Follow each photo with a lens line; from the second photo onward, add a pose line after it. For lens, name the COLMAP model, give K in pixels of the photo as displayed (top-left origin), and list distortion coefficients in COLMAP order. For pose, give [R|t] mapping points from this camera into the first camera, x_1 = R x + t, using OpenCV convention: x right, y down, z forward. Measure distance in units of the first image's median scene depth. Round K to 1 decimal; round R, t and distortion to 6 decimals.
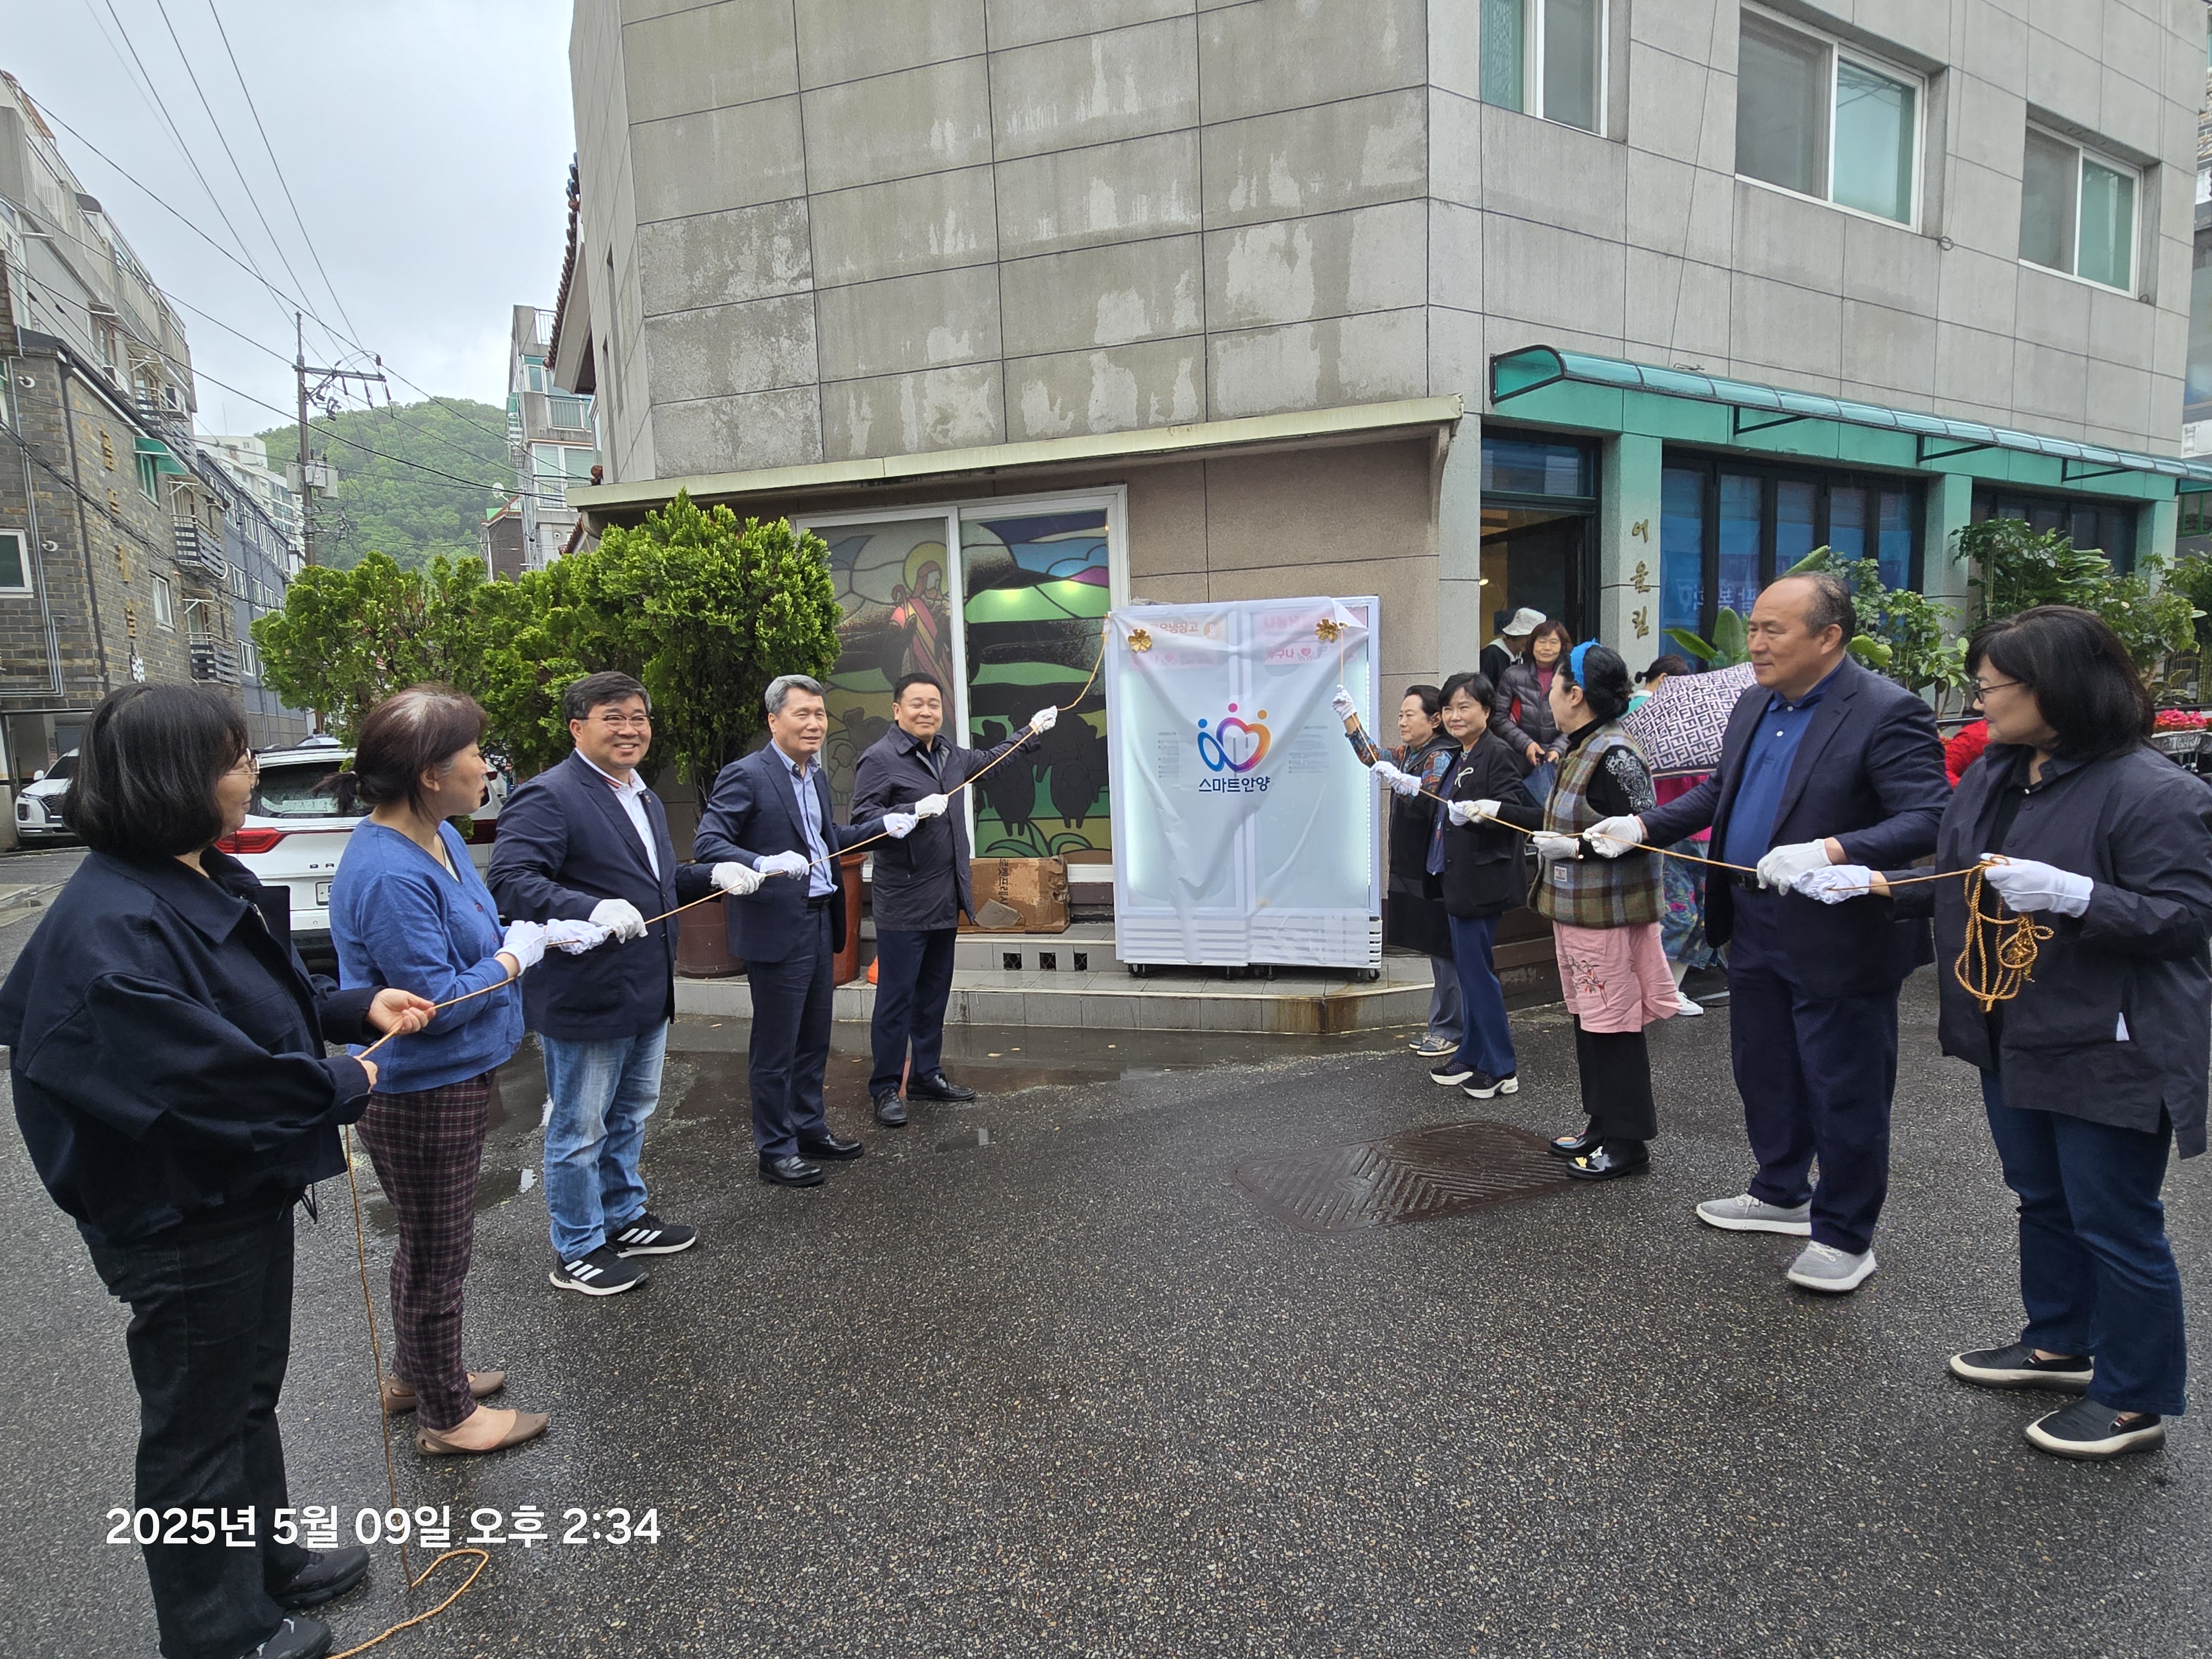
lens RADIAL K [[1187.3, 0, 1092.4], [0, 1187.3, 843.9], [0, 0, 1]] dist [0.002015, 0.000835]
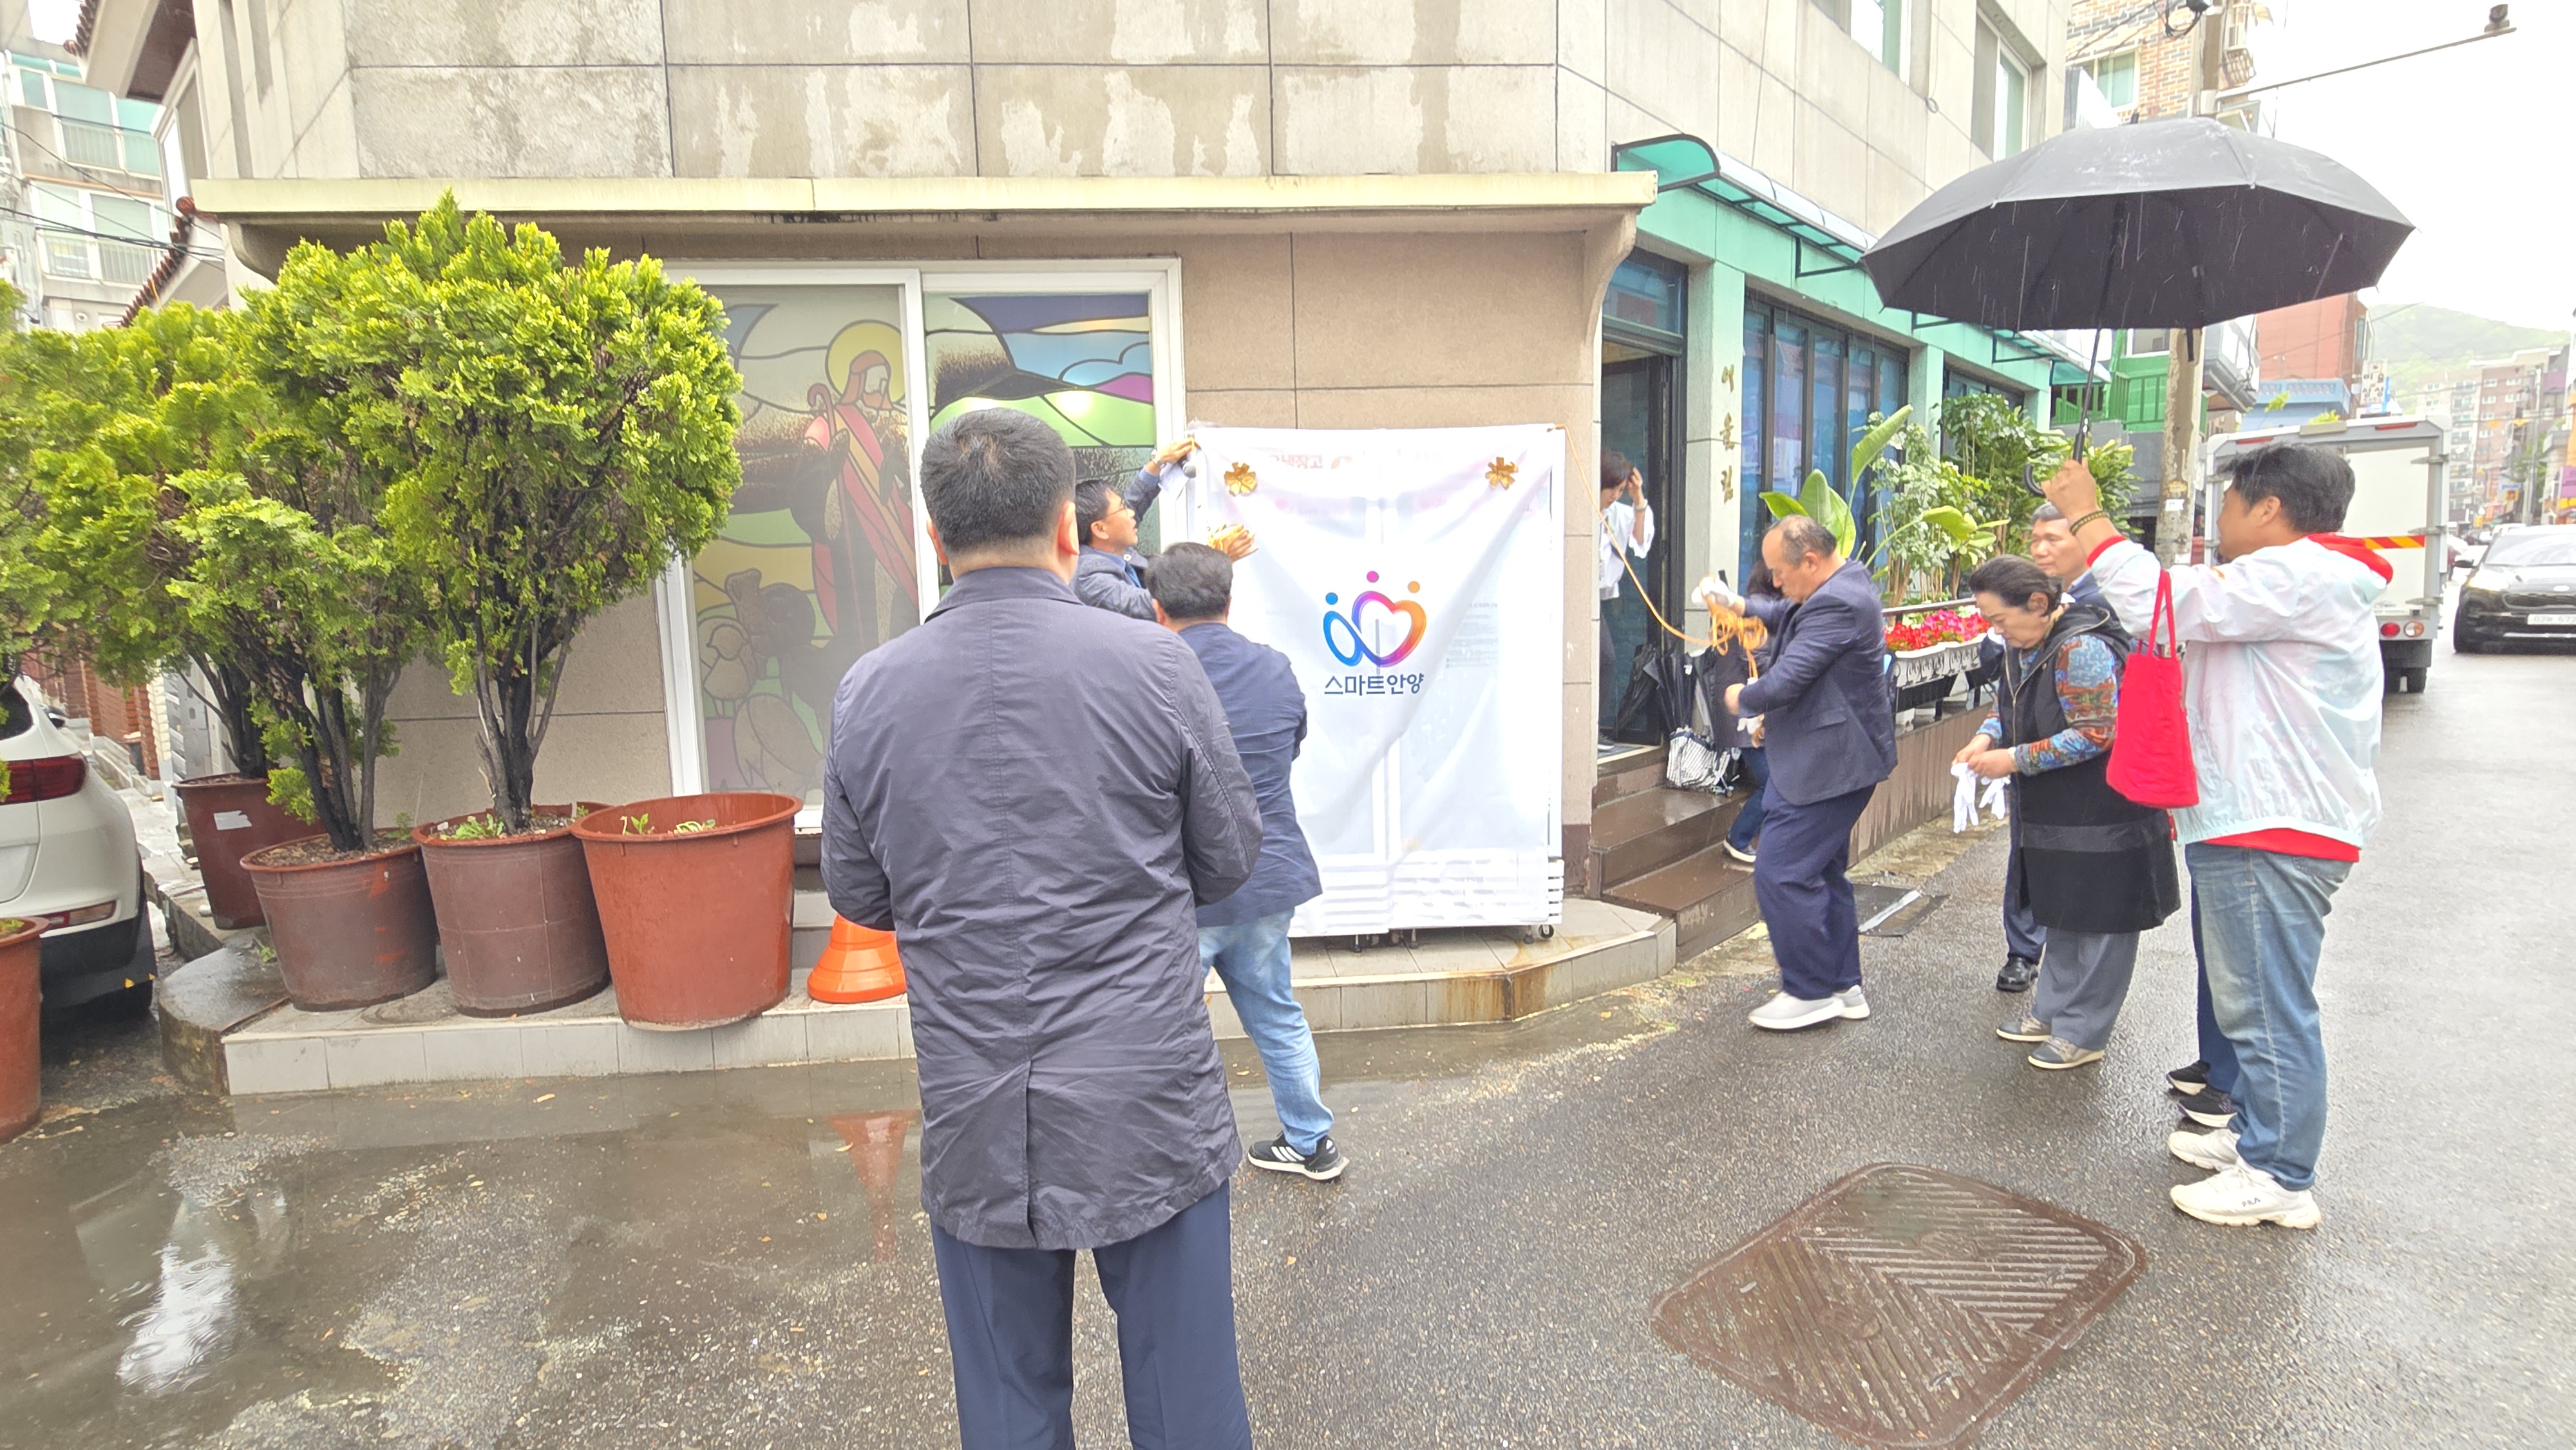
lens RADIAL K [[1255.7, 0, 1285.3], [0, 1255.7, 727.0], [0, 0, 1]] dist [-0.005147, -0.000149]
pose [[0.940119, -0.028078, 0.339689, -0.171520], [0.026126, 0.999605, 0.010319, -0.029915], [-0.339845, -0.000826, 0.940481, 0.273790]]
